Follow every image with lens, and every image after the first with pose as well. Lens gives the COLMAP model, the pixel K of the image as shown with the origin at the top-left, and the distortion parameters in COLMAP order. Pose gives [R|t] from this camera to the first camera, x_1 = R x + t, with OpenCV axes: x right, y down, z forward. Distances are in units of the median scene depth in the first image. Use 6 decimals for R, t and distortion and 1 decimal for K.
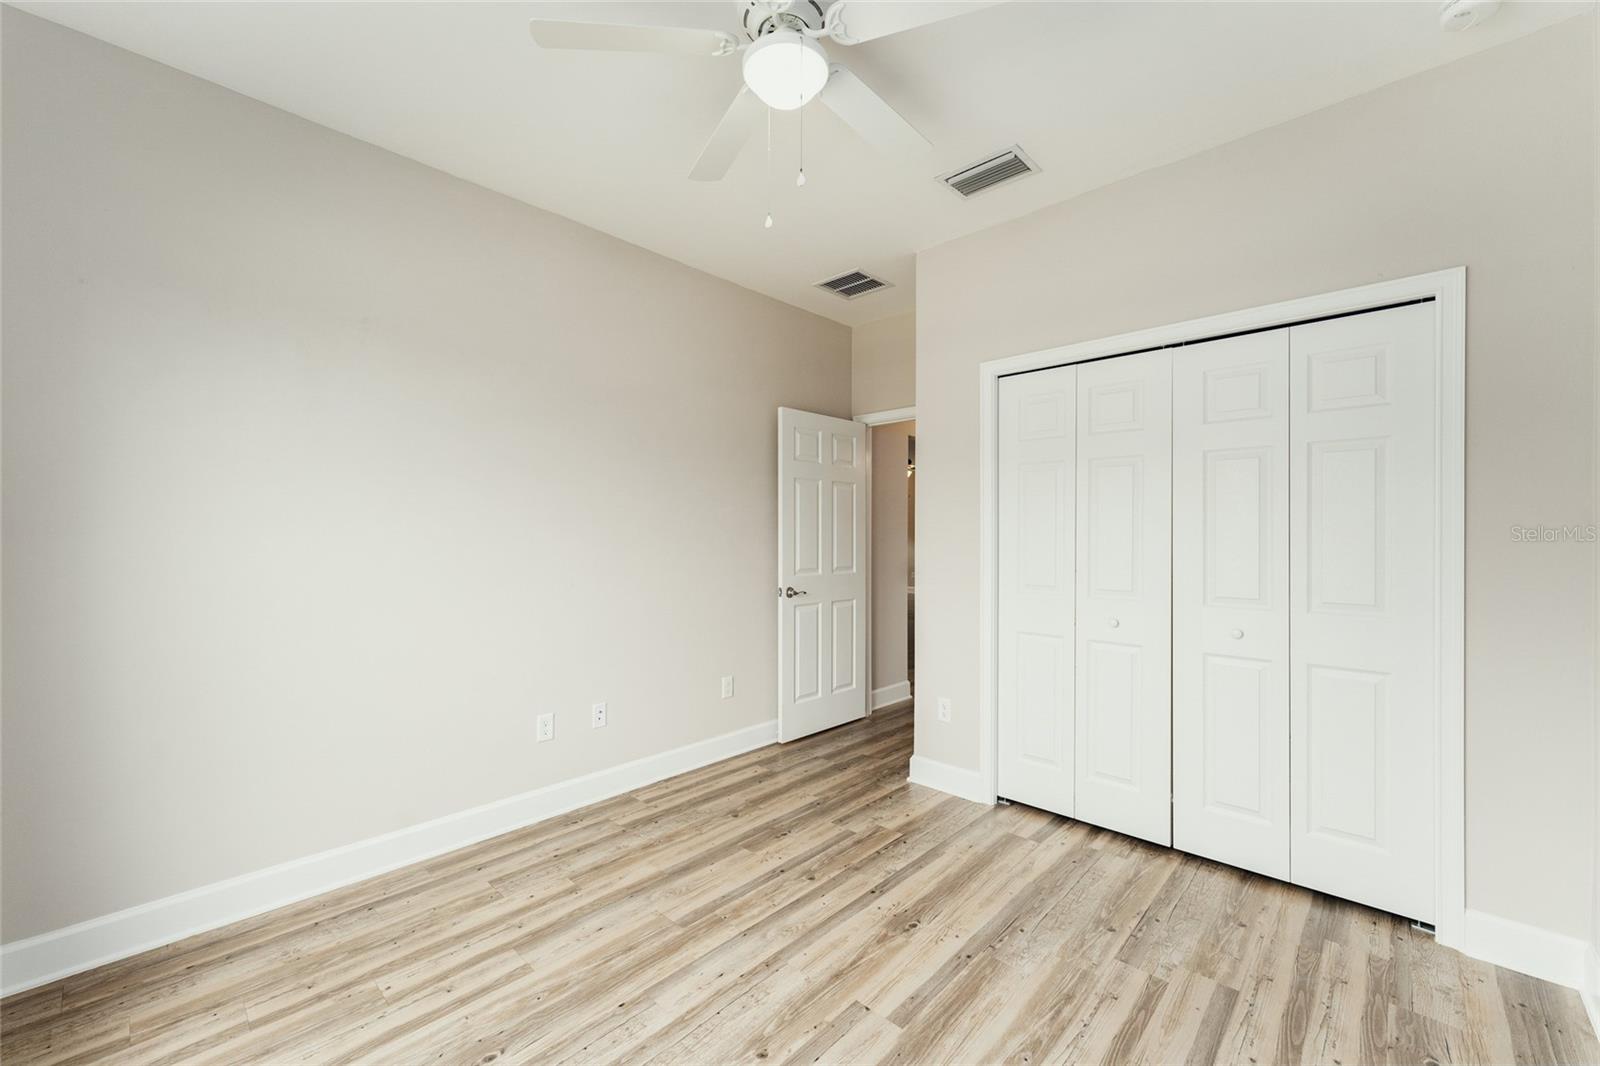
lens RADIAL K [[656.4, 0, 800.0], [0, 656.4, 535.3], [0, 0, 1]] dist [-0.001563, 0.000182]
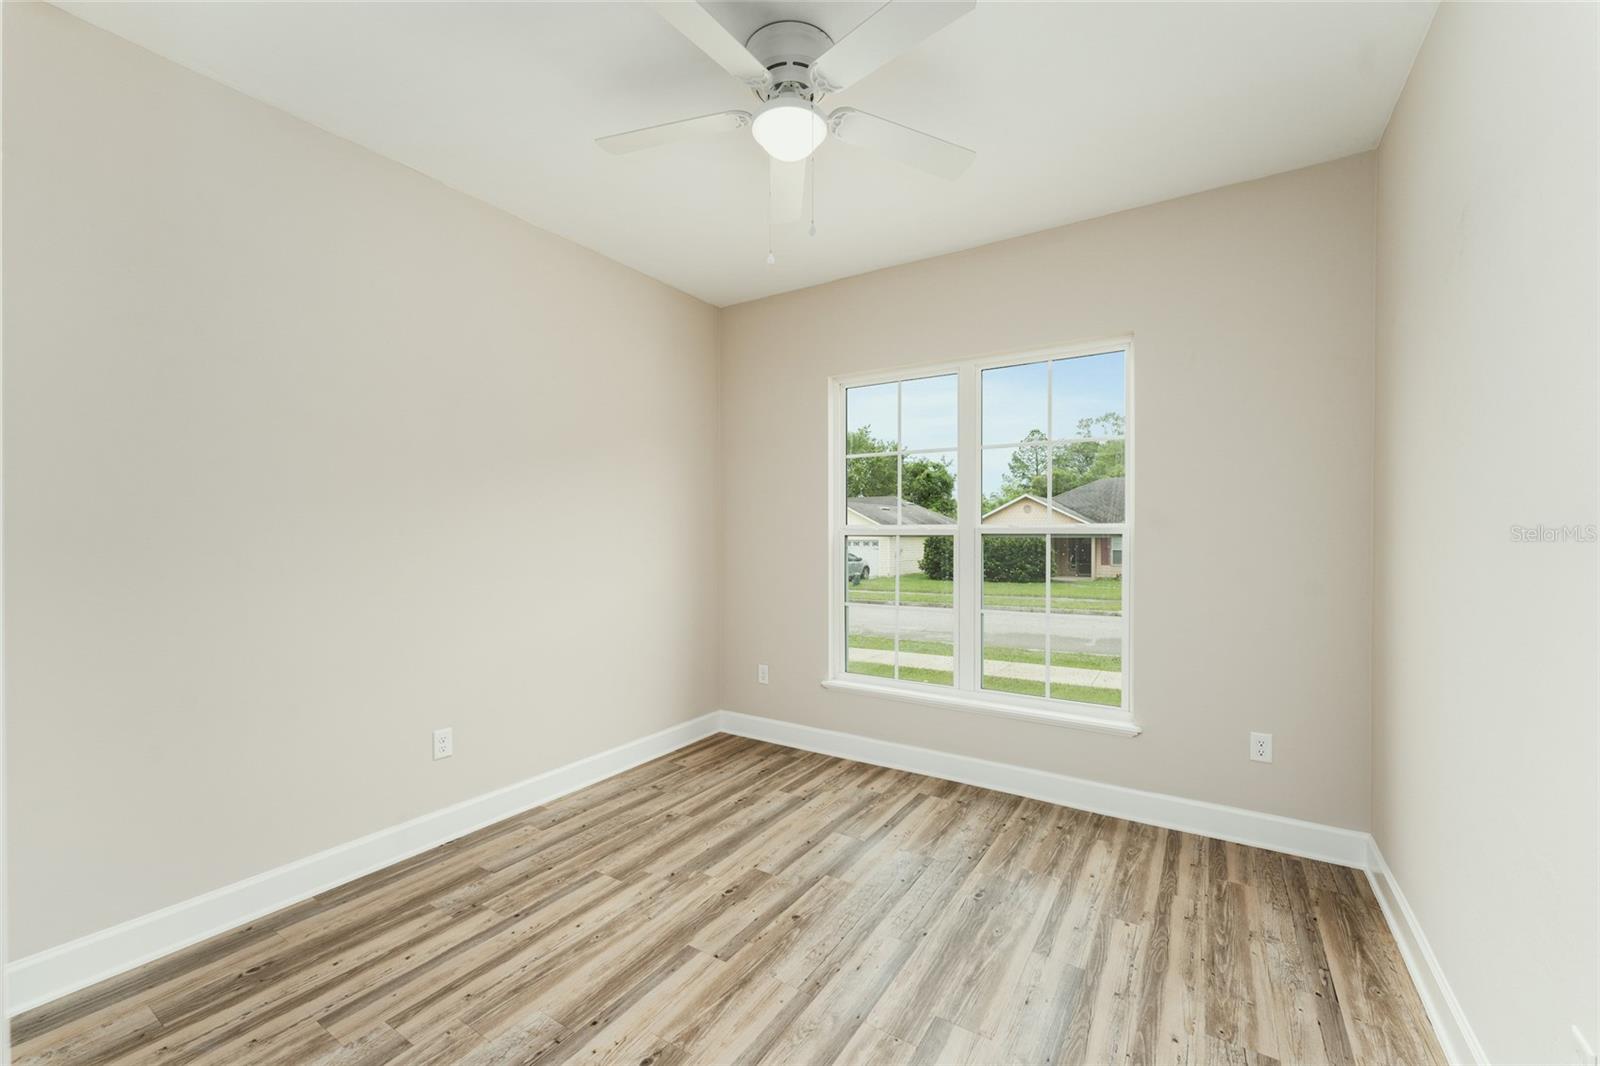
lens RADIAL K [[656.4, 0, 799.6], [0, 656.4, 533.1], [0, 0, 1]] dist [-0.001563, 0.000182]
pose [[-0.983714, -0.002891, -0.179720, 0.156184], [-0.002472, 0.999994, -0.002559, -0.003690], [0.179726, -0.002073, -0.983715, 2.003952]]
